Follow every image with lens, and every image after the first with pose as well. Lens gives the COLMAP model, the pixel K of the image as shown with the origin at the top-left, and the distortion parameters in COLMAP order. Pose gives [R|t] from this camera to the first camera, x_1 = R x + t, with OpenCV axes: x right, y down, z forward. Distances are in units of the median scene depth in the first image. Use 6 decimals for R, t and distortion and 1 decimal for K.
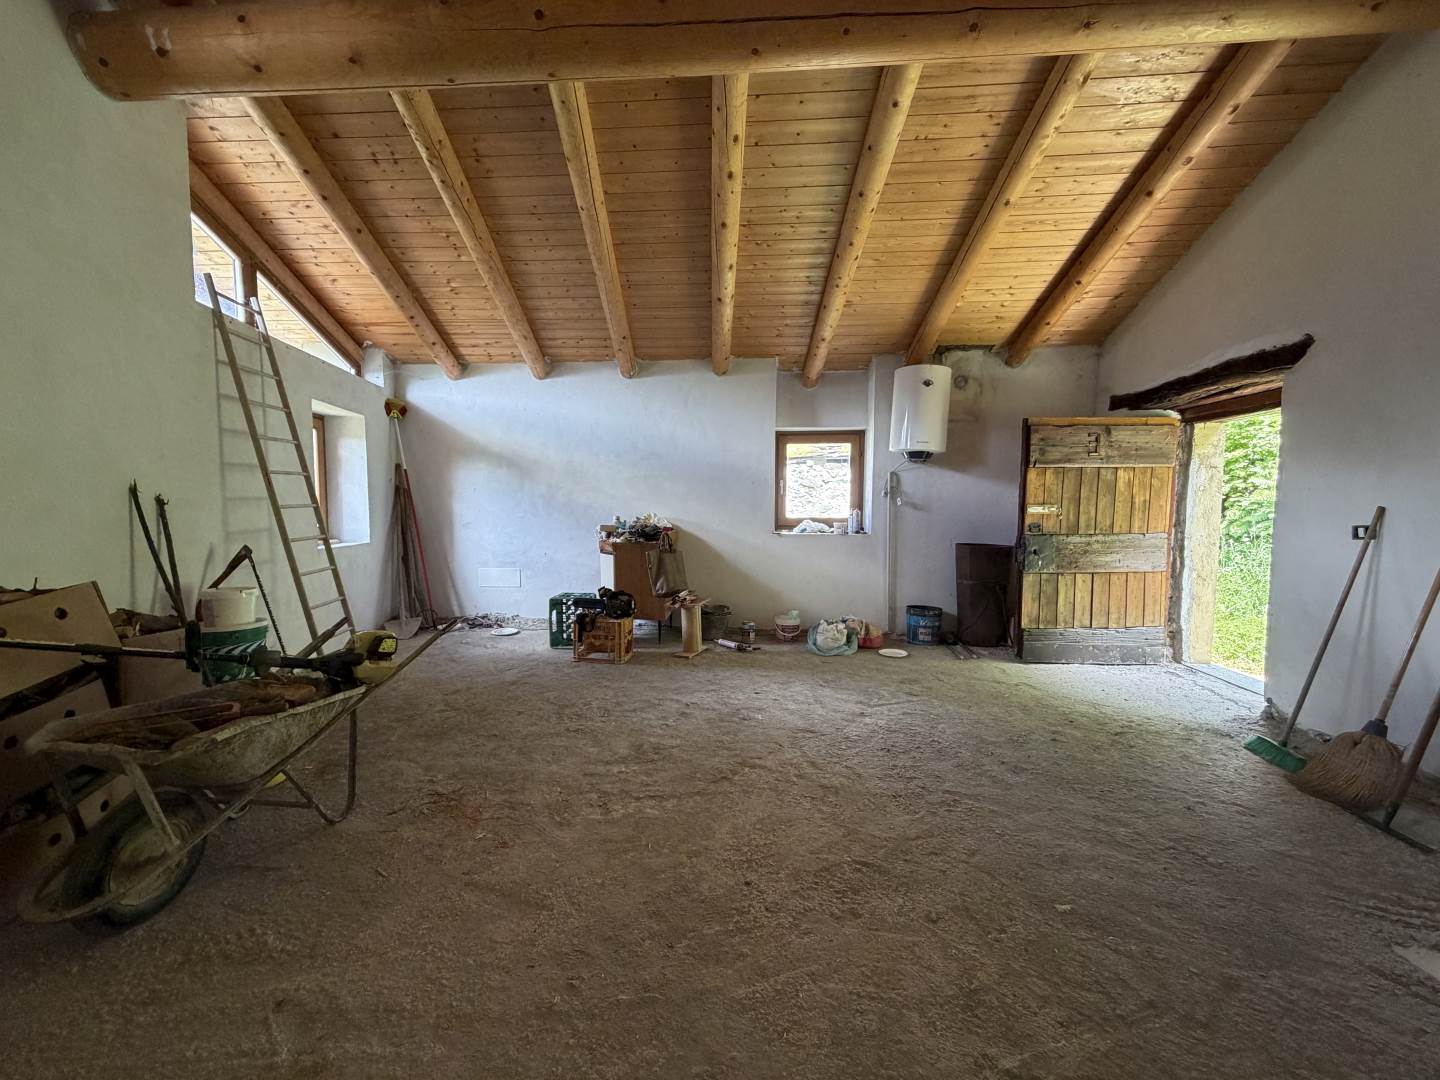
lens RADIAL K [[572.4, 0, 719.9], [0, 572.4, 545.0], [0, 0, 1]] dist [-0.000303, 0.000523]
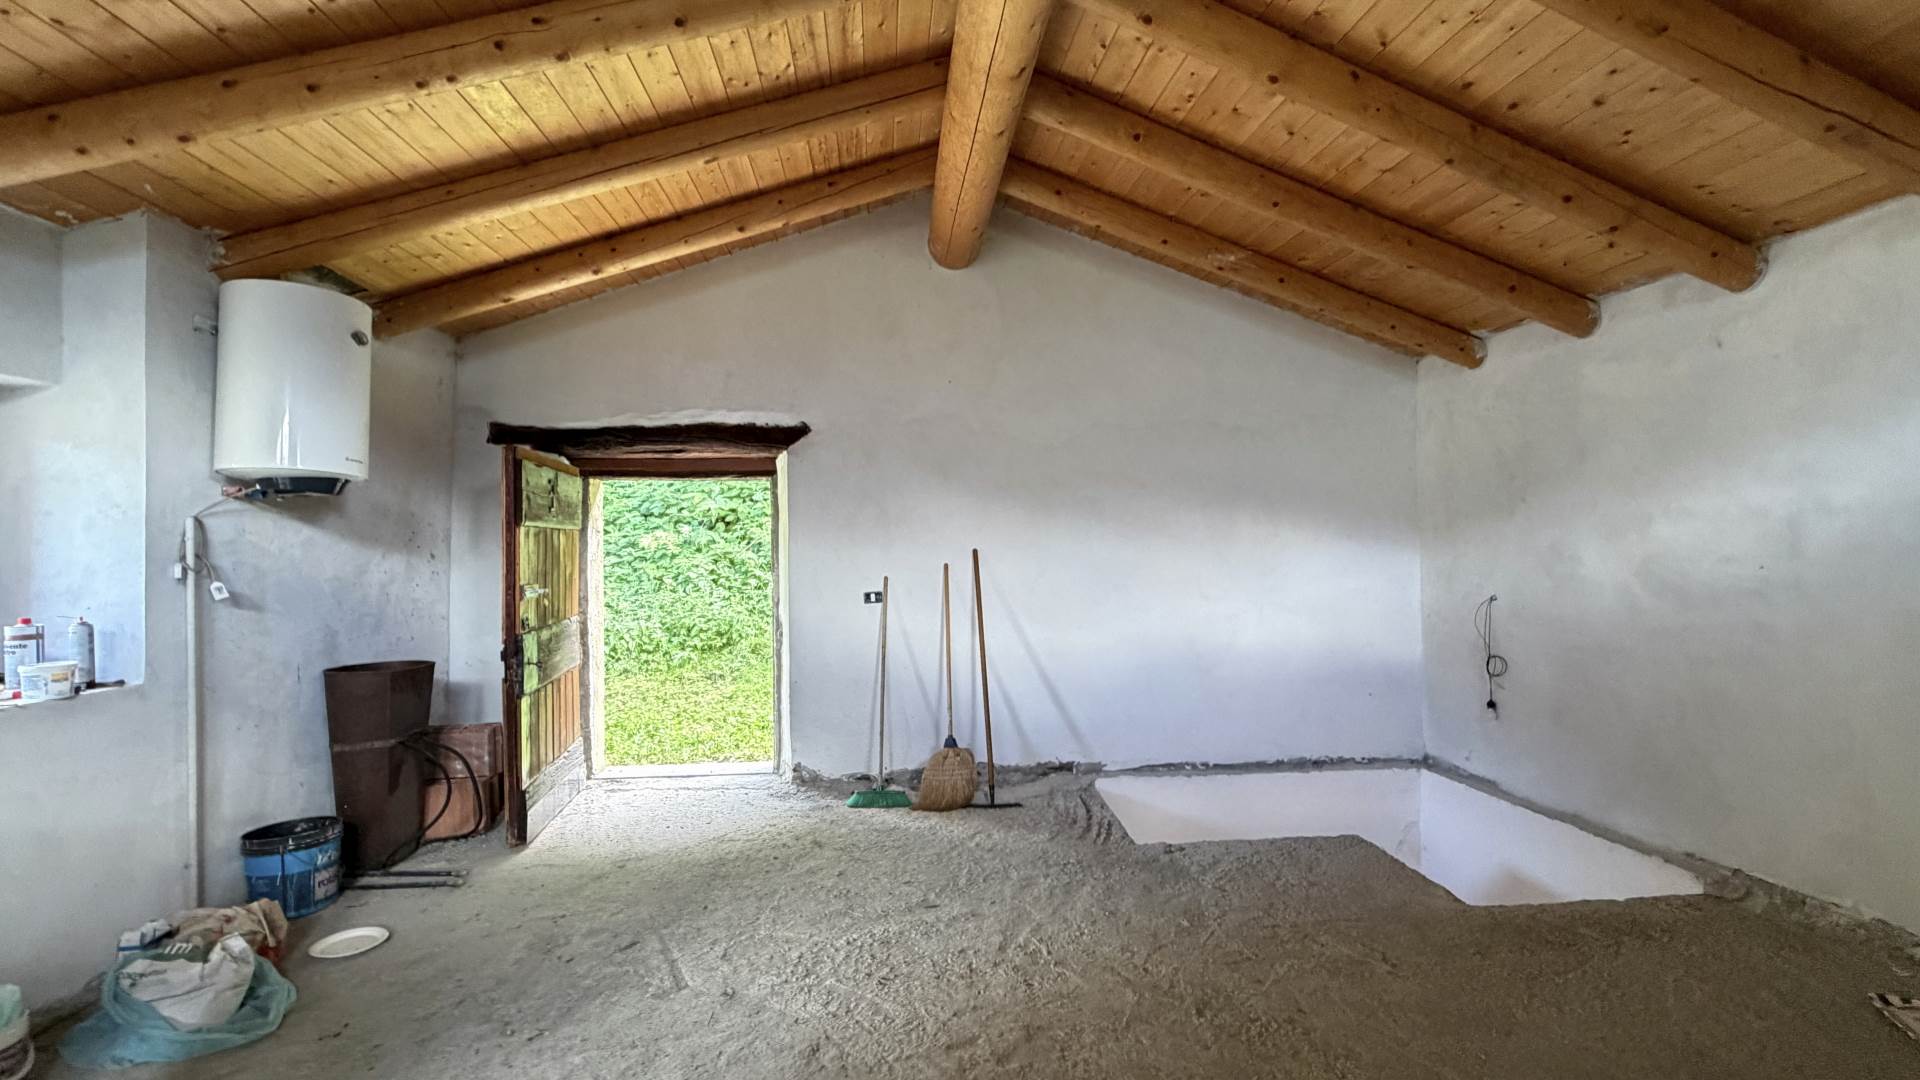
lens RADIAL K [[833.7, 0, 957.5], [0, 833.7, 546.1], [0, 0, 1]] dist [0.002887, 0.000248]
pose [[-0.157561, 0.006106, 0.987490, -0.597919], [0.083105, 0.996516, 0.007098, -0.114198], [-0.984006, 0.083184, -0.157520, 0.960354]]
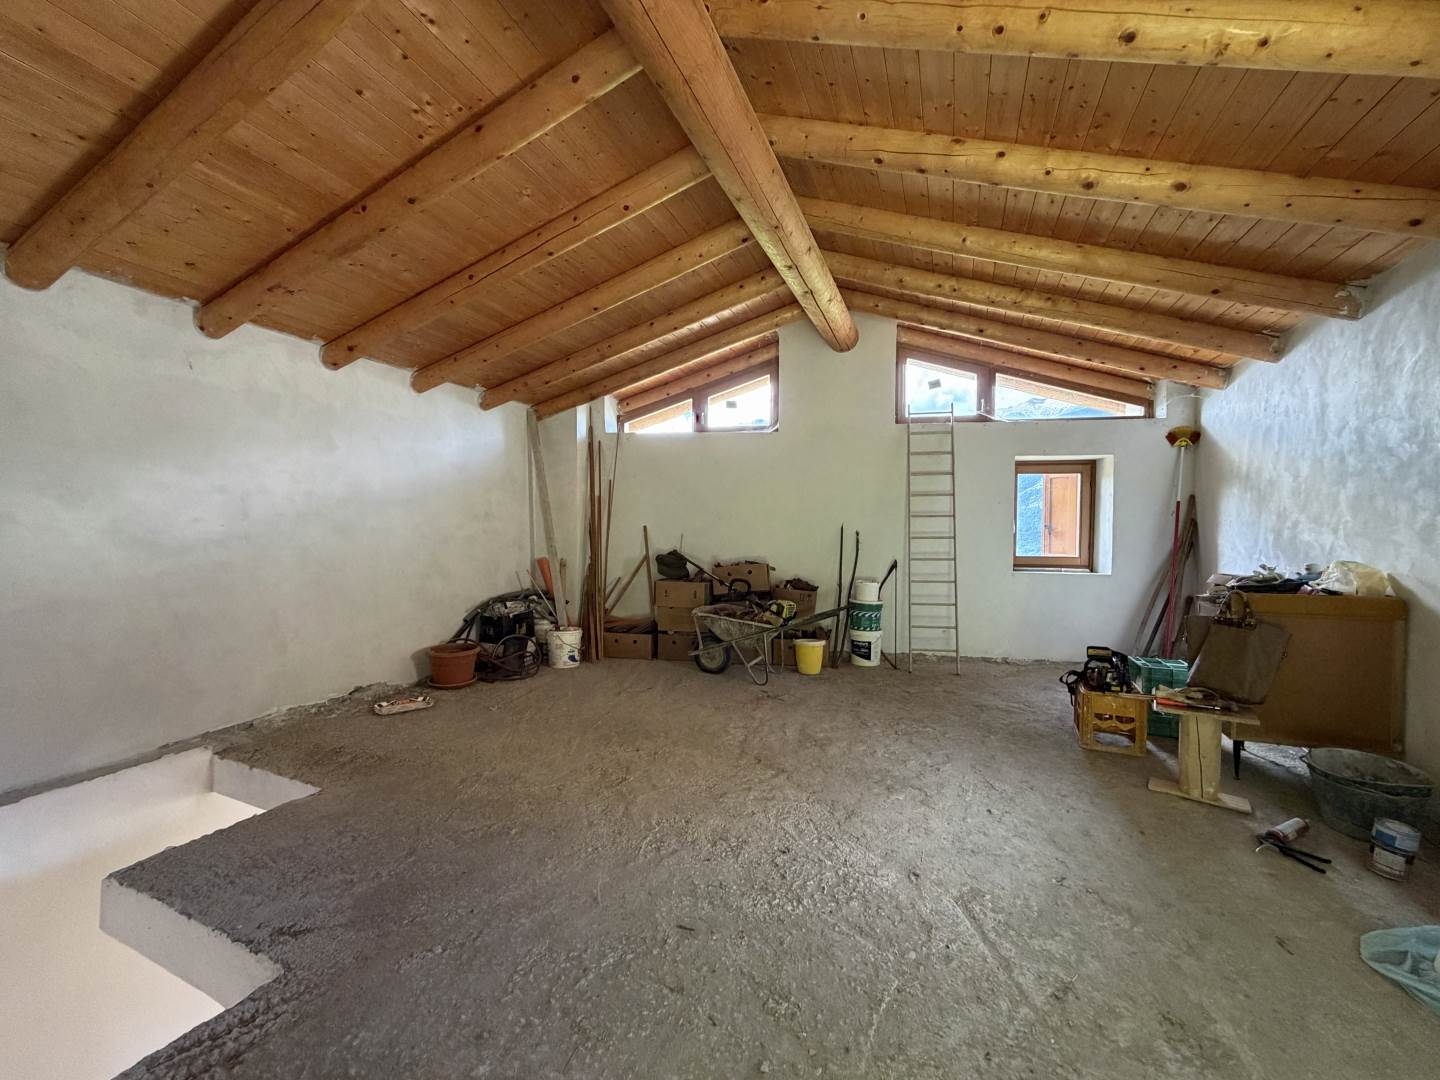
lens RADIAL K [[572.4, 0, 716.4], [0, 572.4, 548.5], [0, 0, 1]] dist [-0.000303, 0.000523]
pose [[-0.315905, 0.027726, -0.948386, 0.990292], [-0.078125, 0.995418, 0.055124, -0.088109], [0.945569, 0.091506, -0.312291, 1.047411]]
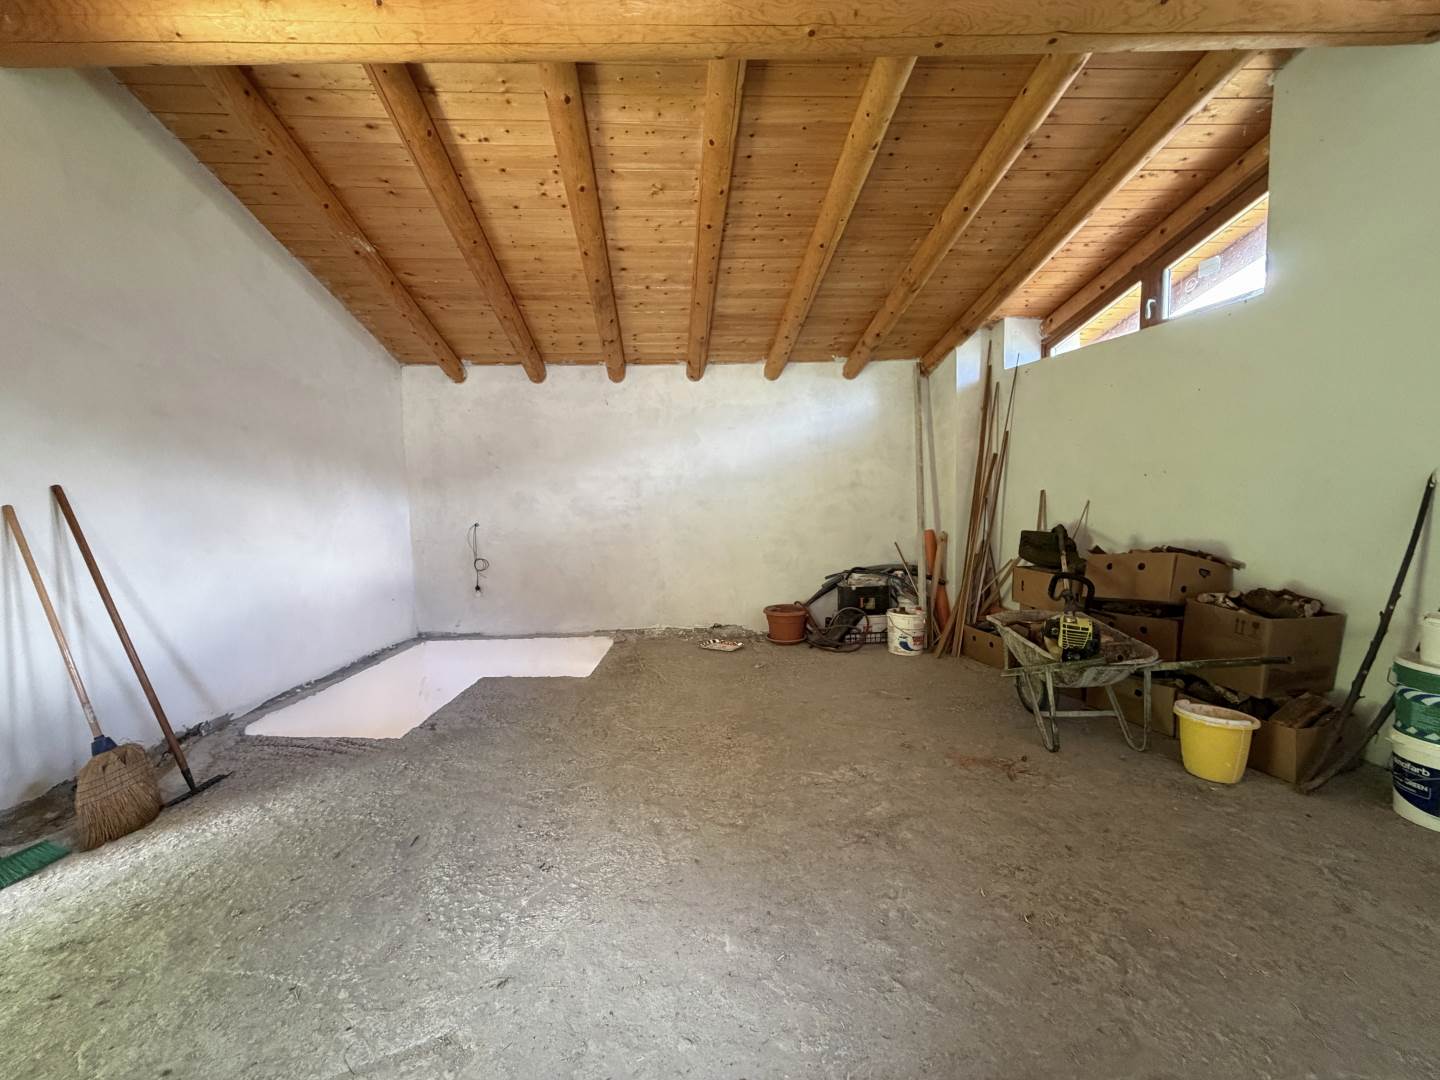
lens RADIAL K [[572.4, 0, 720.8], [0, 572.4, 549.8], [0, 0, 1]] dist [-0.000303, 0.000523]
pose [[-0.996884, 0.020712, -0.076118, 0.112565], [0.008314, 0.987127, 0.159723, -0.125526], [0.078446, 0.158593, -0.984223, 1.537903]]
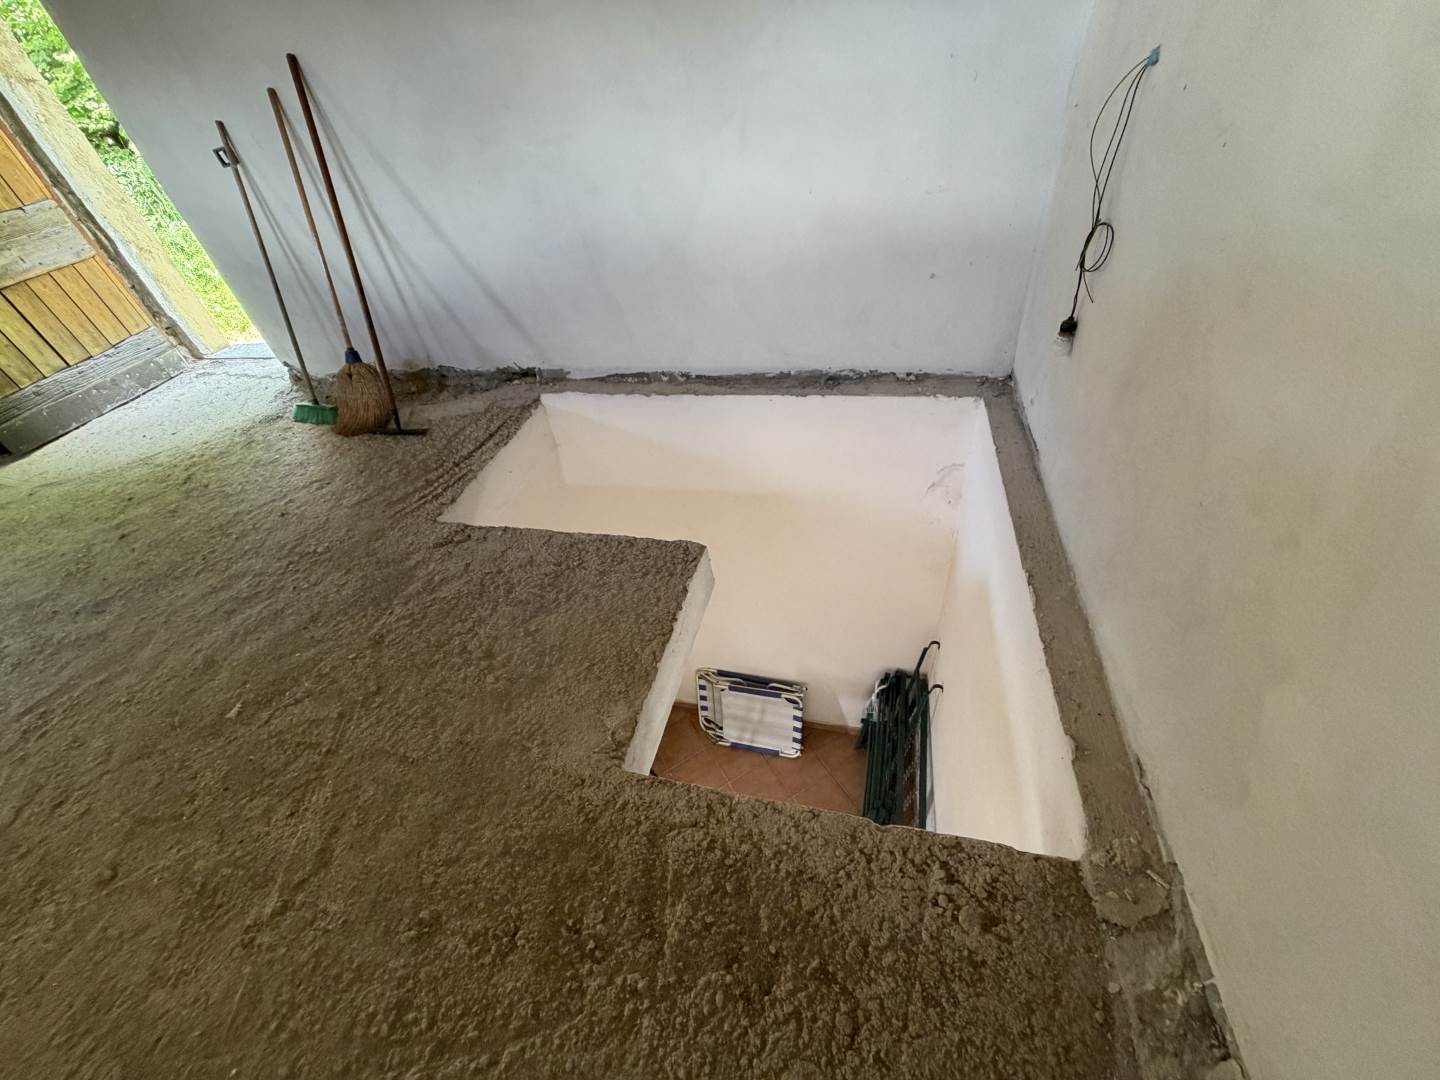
lens RADIAL K [[572.4, 0, 711.0], [0, 572.4, 541.2], [0, 0, 1]] dist [-0.000303, 0.000523]
pose [[0.170023, -0.670215, 0.722429, 0.144603], [0.196815, 0.741428, 0.641521, -0.000495], [-0.965586, 0.033111, 0.257968, 0.015205]]
